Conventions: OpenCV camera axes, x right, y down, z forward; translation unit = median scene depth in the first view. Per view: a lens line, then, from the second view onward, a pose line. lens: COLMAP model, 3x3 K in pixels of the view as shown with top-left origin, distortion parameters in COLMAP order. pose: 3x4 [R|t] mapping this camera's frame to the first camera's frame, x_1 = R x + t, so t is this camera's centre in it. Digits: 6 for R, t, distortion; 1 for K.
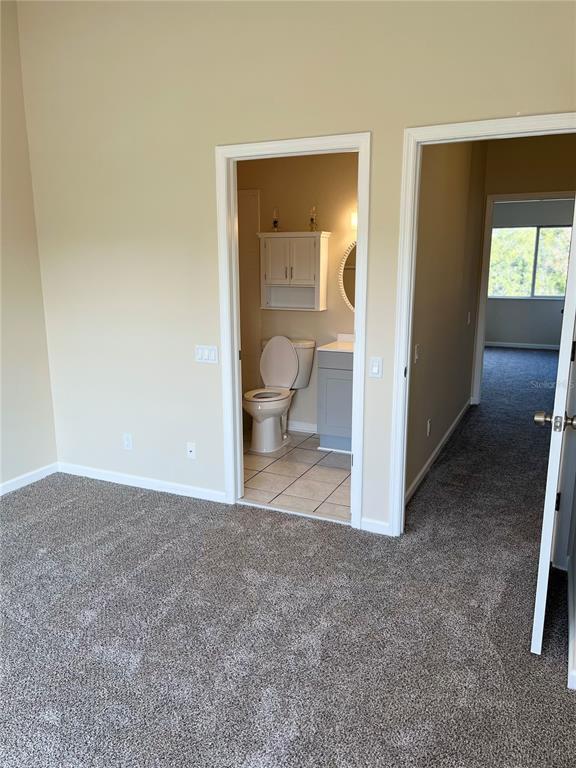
lens RADIAL K [[588.4, 0, 288.0], [0, 588.4, 384.0], [0, 0, 1]] dist [0.040108, -0.007833]
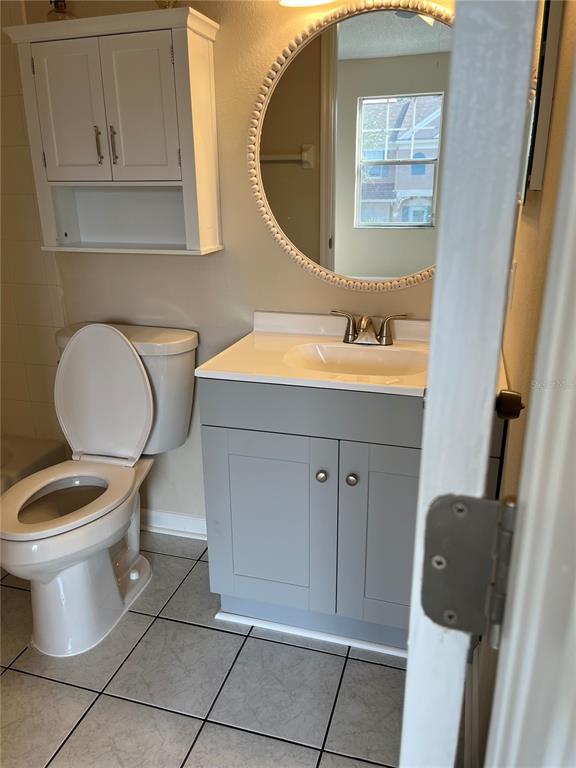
lens RADIAL K [[588.4, 0, 288.0], [0, 588.4, 384.0], [0, 0, 1]] dist [0.040108, -0.007833]
pose [[0.987614, -0.059469, 0.145194, 0.048638], [0.042998, 0.992543, 0.114059, -0.083123], [-0.150895, -0.106403, 0.982807, 0.619154]]
